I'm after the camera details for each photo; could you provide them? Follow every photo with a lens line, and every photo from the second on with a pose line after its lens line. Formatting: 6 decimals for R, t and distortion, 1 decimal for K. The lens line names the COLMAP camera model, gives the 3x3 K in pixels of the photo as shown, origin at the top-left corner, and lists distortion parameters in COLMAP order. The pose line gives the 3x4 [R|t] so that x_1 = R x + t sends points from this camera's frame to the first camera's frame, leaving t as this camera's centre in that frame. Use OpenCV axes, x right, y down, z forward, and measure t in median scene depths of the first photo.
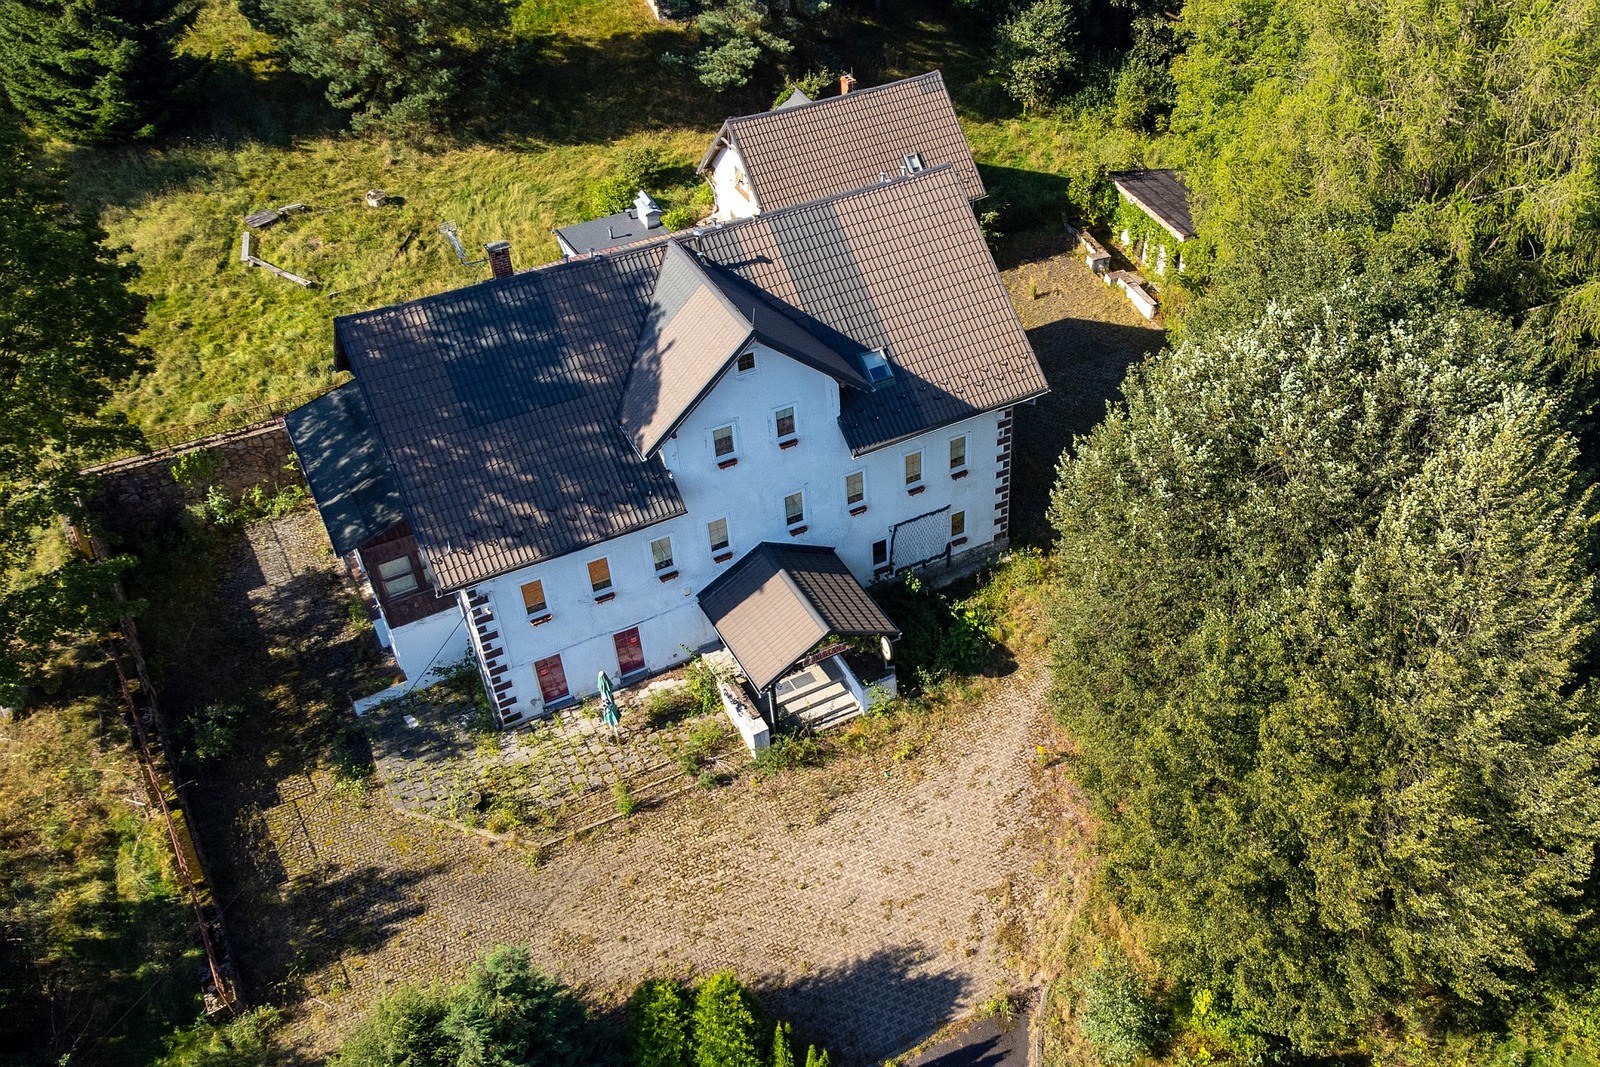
lens RADIAL K [[1422.4, 0, 994.1], [0, 1422.4, 534.6], [0, 0, 1]] dist [0.058269, 0.018003]
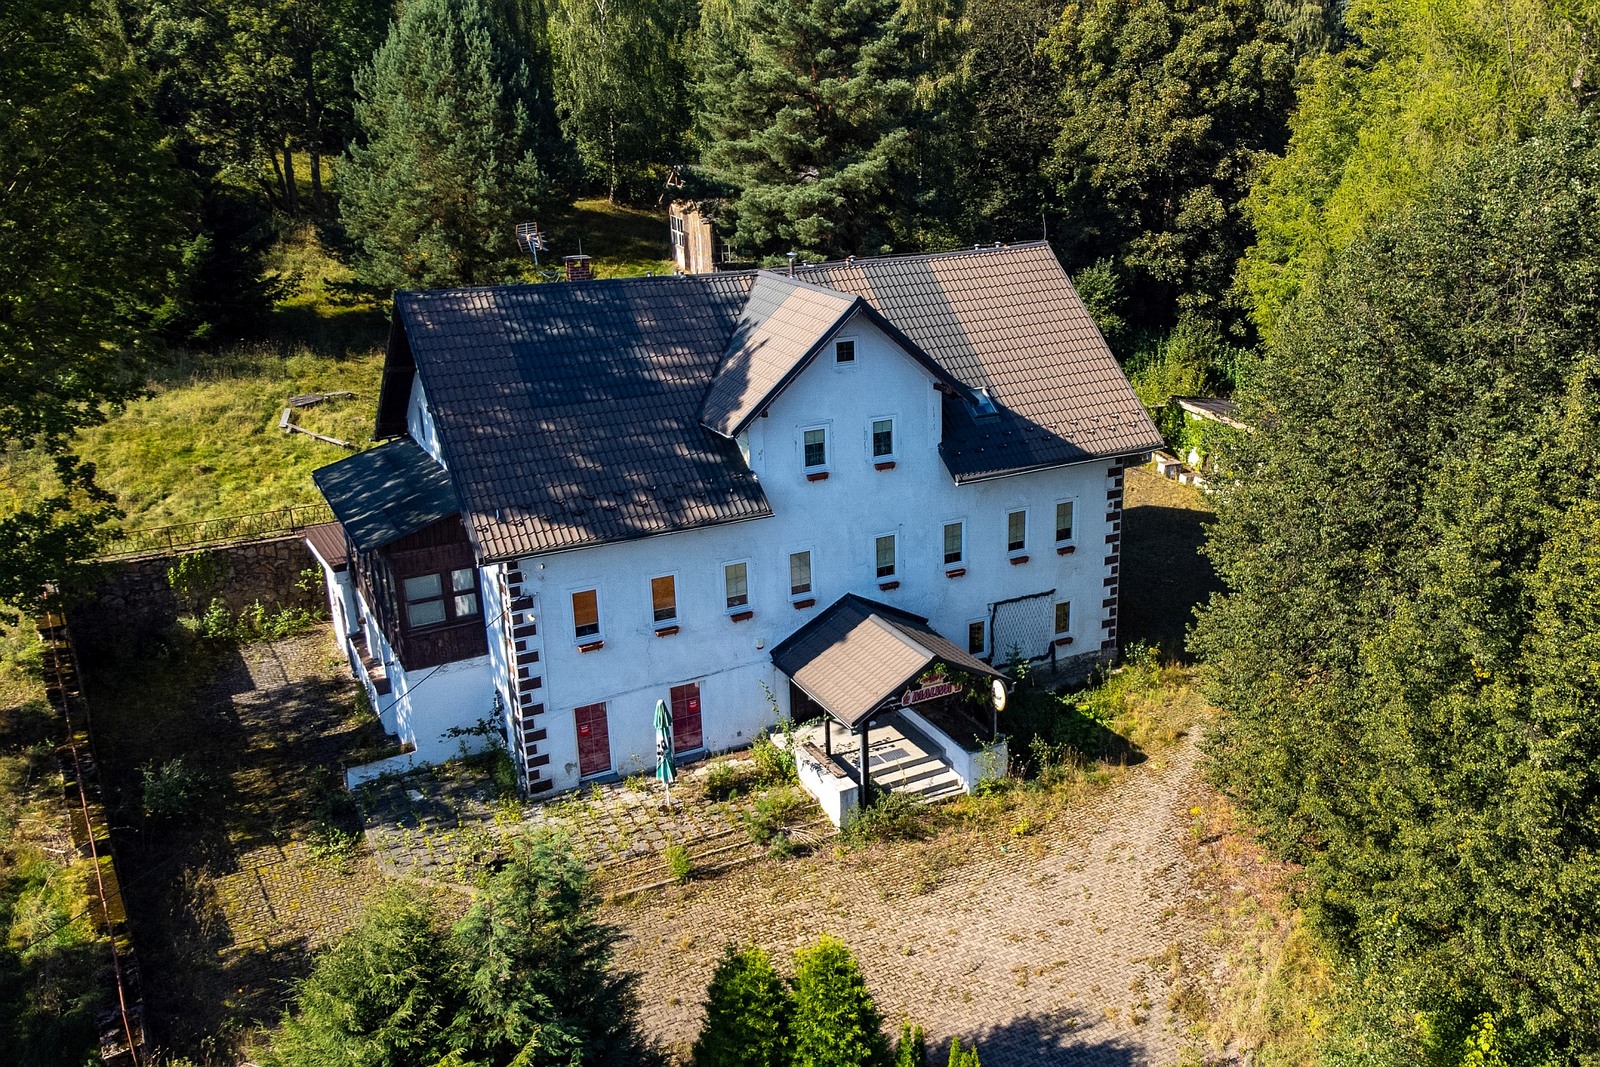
lens RADIAL K [[1422.4, 0, 994.1], [0, 1422.4, 534.6], [0, 0, 1]] dist [0.058269, 0.018003]
pose [[0.999800, -0.016367, 0.011473, -0.086730], [0.019390, 0.933511, -0.358024, 0.289644], [-0.004851, 0.358175, 0.933642, 0.191122]]
